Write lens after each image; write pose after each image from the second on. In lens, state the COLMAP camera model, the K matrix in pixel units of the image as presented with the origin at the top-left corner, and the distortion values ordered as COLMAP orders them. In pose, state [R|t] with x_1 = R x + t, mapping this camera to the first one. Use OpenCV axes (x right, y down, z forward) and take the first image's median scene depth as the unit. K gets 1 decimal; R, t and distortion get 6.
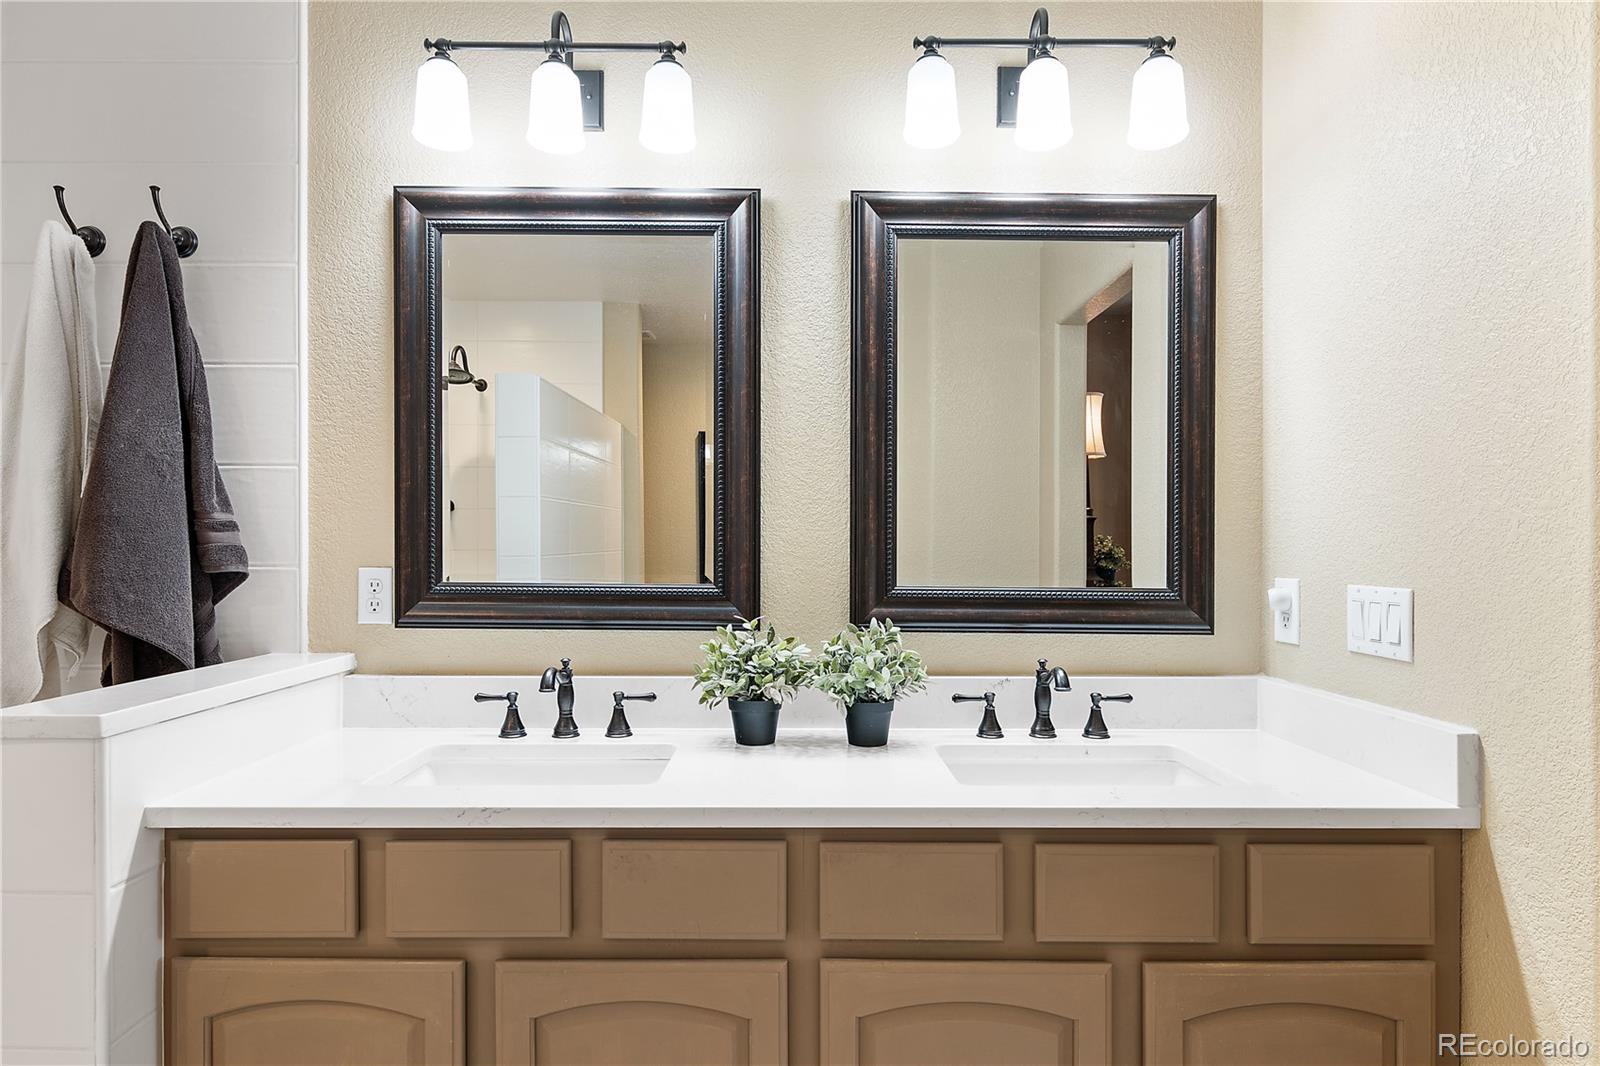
lens RADIAL K [[898.1, 0, 804.0], [0, 898.1, 549.7], [0, 0, 1]] dist [-0.001326, -0.000162]
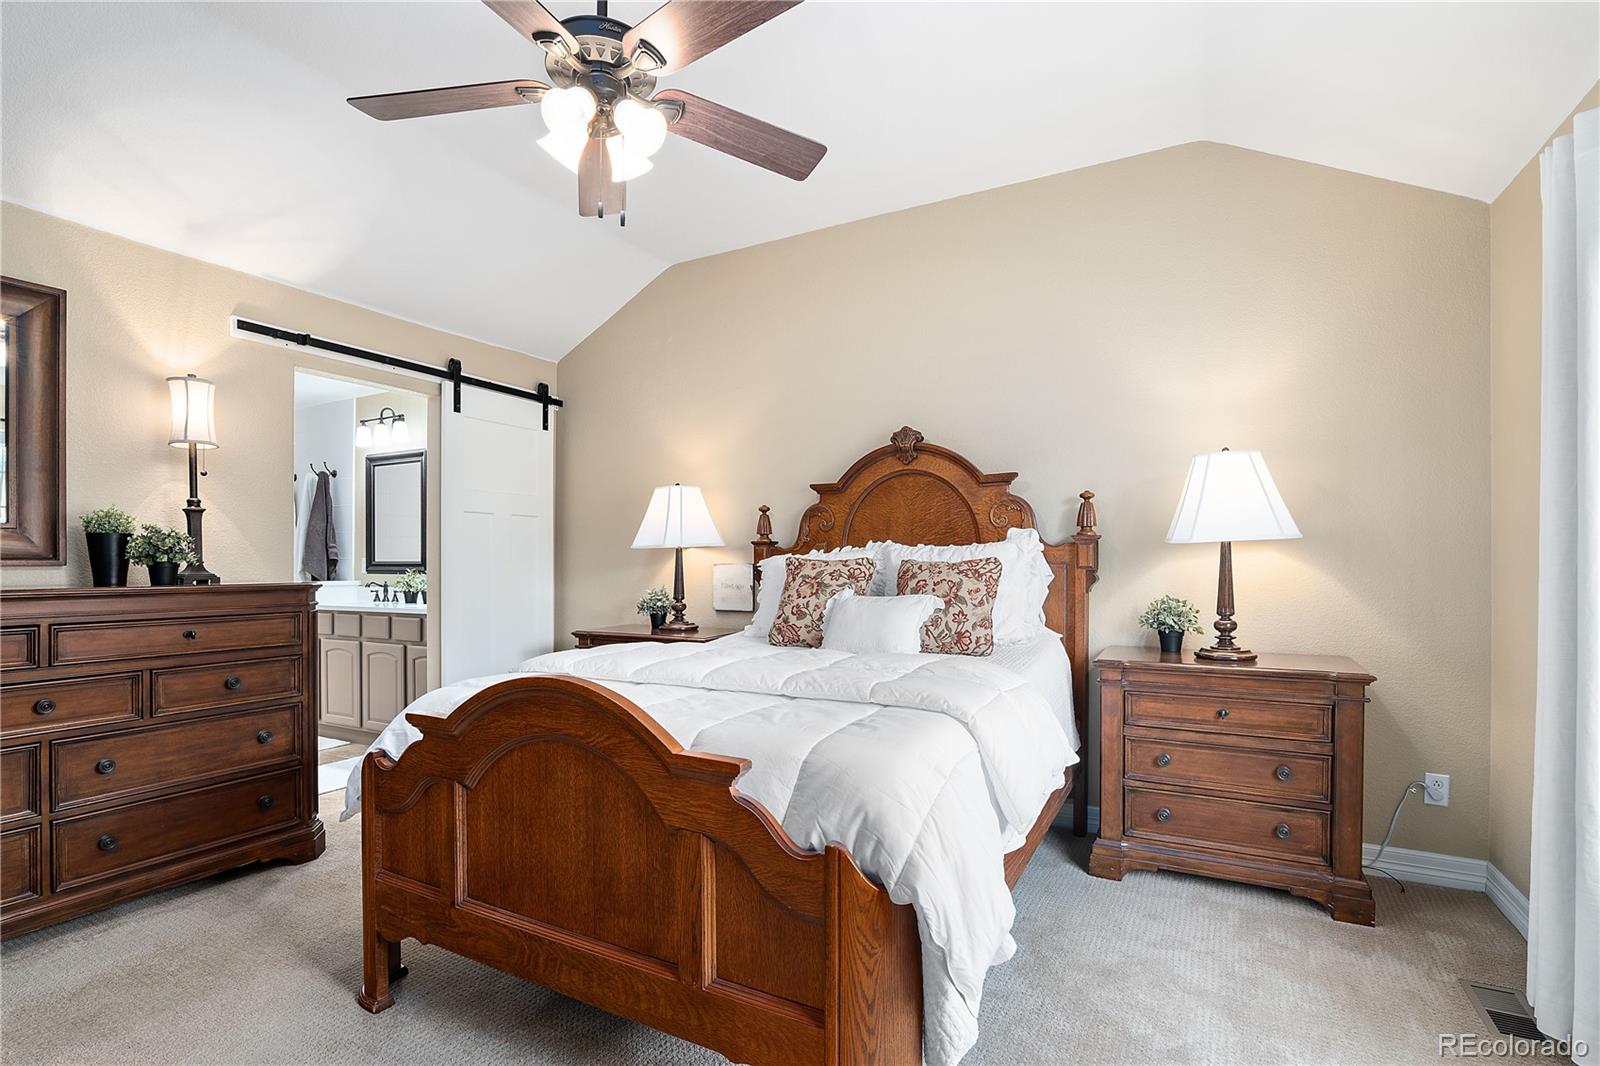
lens RADIAL K [[772.5, 0, 808.0], [0, 772.5, 568.2], [0, 0, 1]] dist [-0.022171, 0.000098]
pose [[0.872205, -0.002141, -0.489135, 2.749099], [0.002340, 0.999997, -0.000204, 0.069667], [0.489135, -0.000966, 0.872208, -0.898750]]
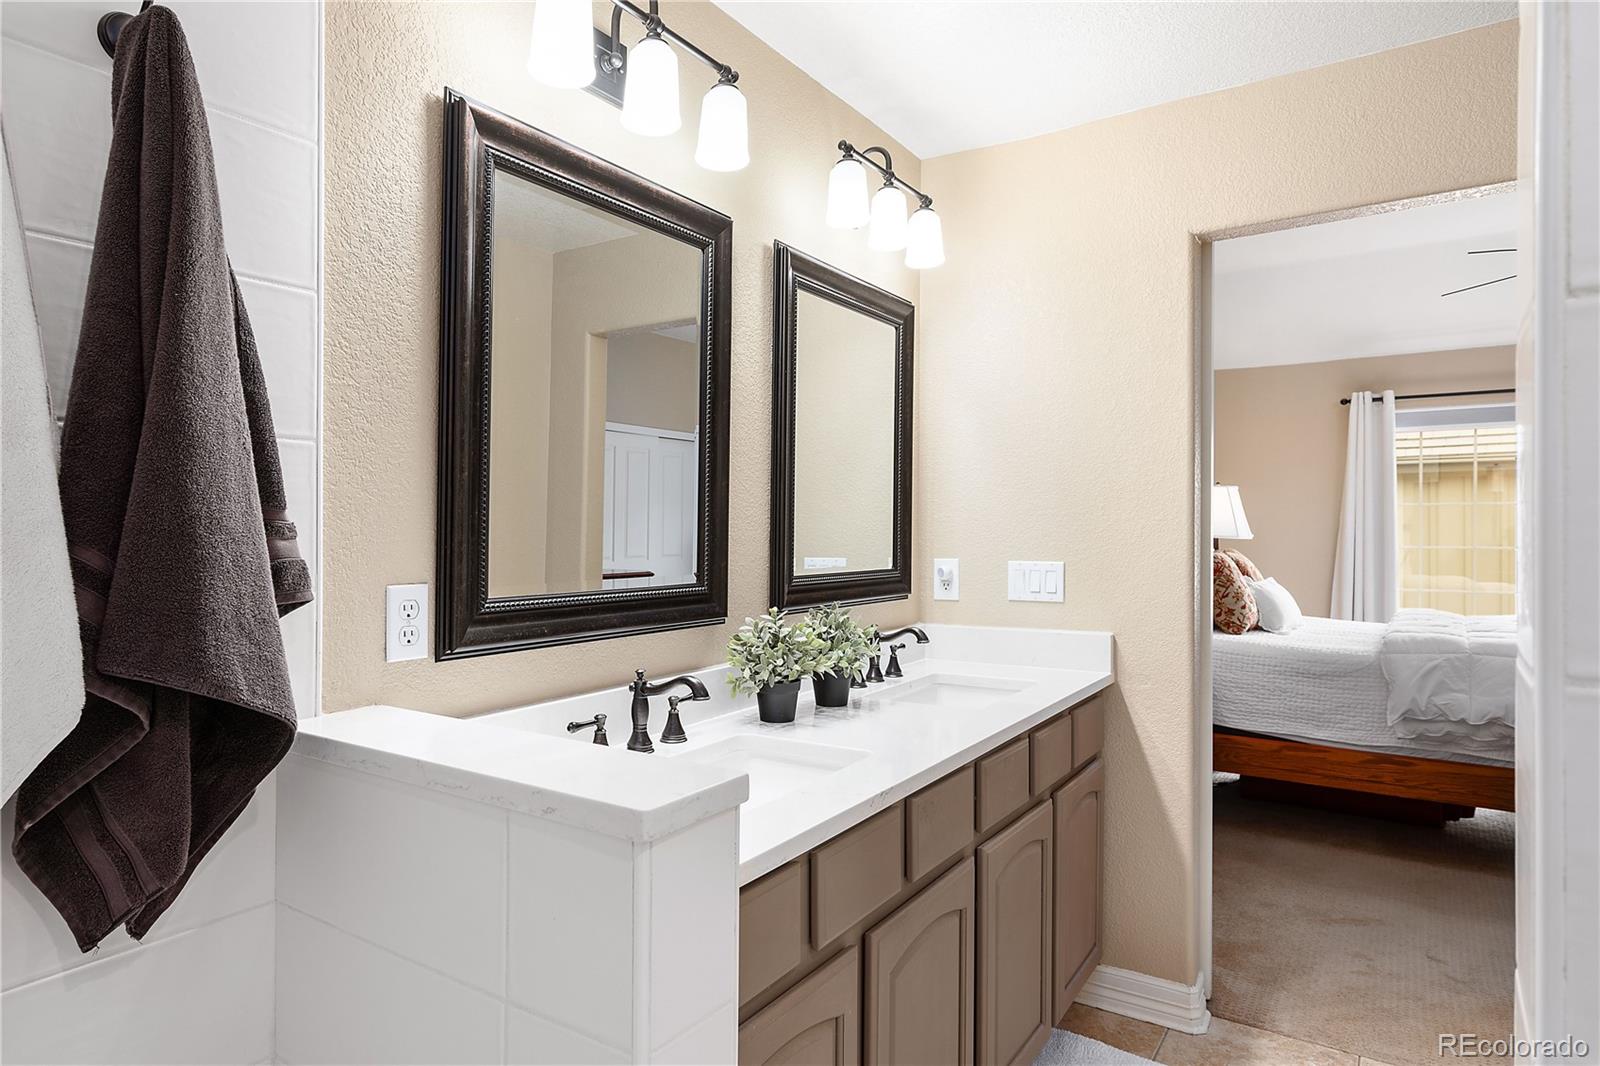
lens RADIAL K [[880.1, 0, 800.0], [0, 880.1, 533.0], [0, 0, 1]] dist [-0.001112, -0.000563]
pose [[0.586334, -0.009393, 0.810015, -0.889284], [0.008691, 0.999948, 0.005305, -0.024217], [-0.810023, 0.003930, 0.586385, 0.313217]]
